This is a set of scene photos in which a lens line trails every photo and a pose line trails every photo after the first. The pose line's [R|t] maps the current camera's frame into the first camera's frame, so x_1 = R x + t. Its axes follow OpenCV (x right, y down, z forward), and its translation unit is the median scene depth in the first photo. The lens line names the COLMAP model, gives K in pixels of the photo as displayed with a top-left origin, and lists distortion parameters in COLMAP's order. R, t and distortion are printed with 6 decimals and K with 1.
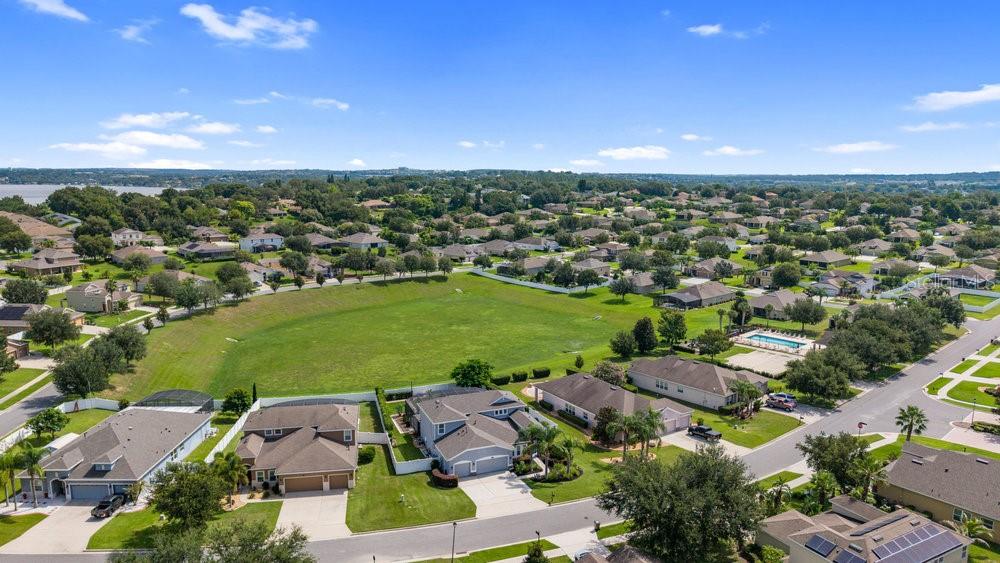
lens RADIAL K [[665.6, 0, 501.7], [0, 665.6, 279.6], [0, 0, 1]] dist [0.032248, -0.004578]
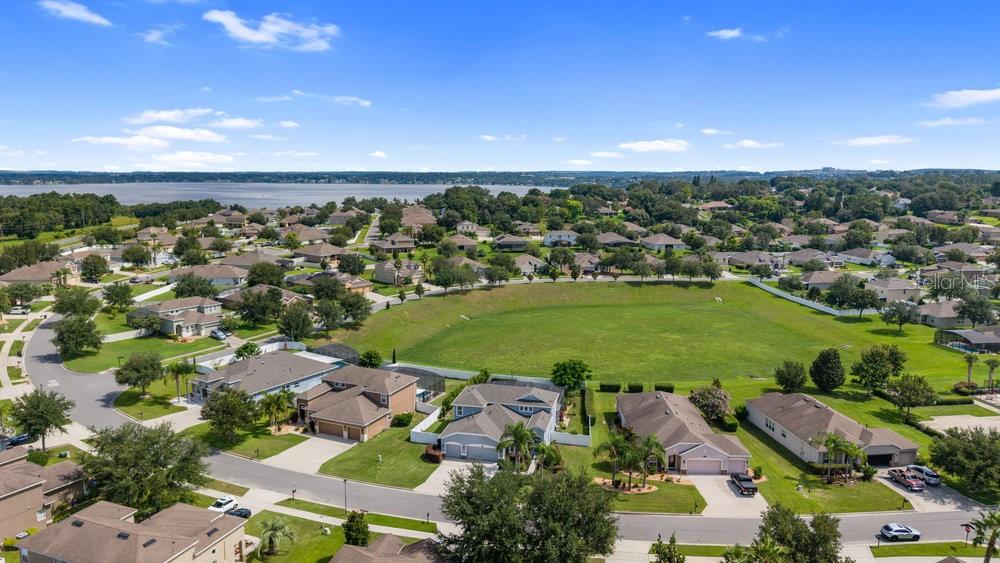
lens RADIAL K [[665.6, 0, 496.1], [0, 665.6, 287.5], [0, 0, 1]] dist [0.032248, -0.004578]
pose [[0.825804, 0.094476, -0.555987, 0.217721], [-0.089279, 0.995337, 0.036527, -0.007174], [0.556846, 0.019474, 0.830388, 0.057665]]
